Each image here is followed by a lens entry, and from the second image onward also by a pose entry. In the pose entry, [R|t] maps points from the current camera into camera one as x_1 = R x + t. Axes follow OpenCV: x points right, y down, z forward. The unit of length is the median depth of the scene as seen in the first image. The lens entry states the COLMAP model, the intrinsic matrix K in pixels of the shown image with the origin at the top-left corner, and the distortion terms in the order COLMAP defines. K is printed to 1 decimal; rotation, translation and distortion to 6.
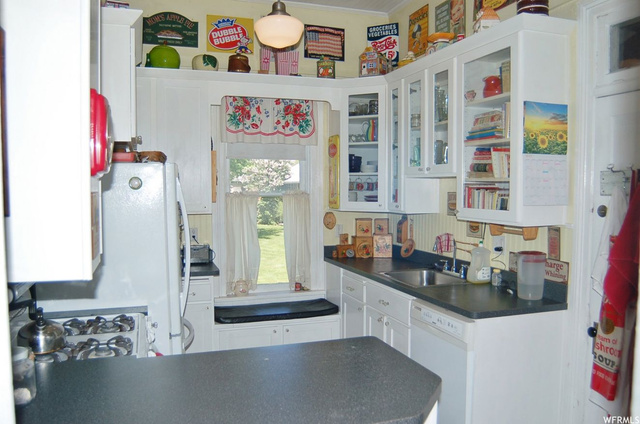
lens RADIAL K [[507.3, 0, 321.7], [0, 507.3, 213.7], [0, 0, 1]] dist [-0.064090, 0.007130]
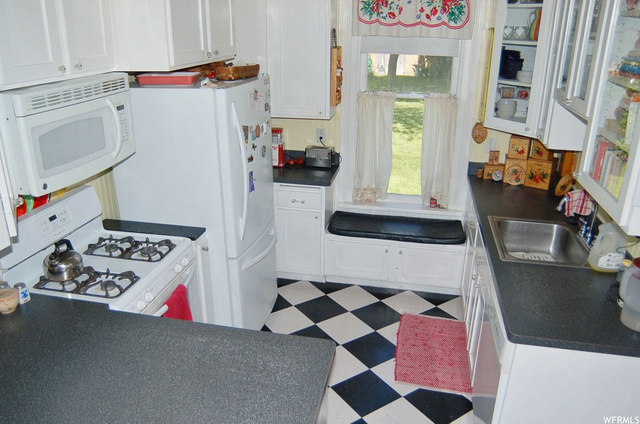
lens RADIAL K [[507.3, 0, 318.8], [0, 507.3, 208.7], [0, 0, 1]] dist [-0.064090, 0.007130]
pose [[0.865978, 0.183487, -0.465203, 0.202953], [-0.043640, 0.954434, 0.295215, -0.103990], [0.498174, -0.235349, 0.834526, 0.161183]]
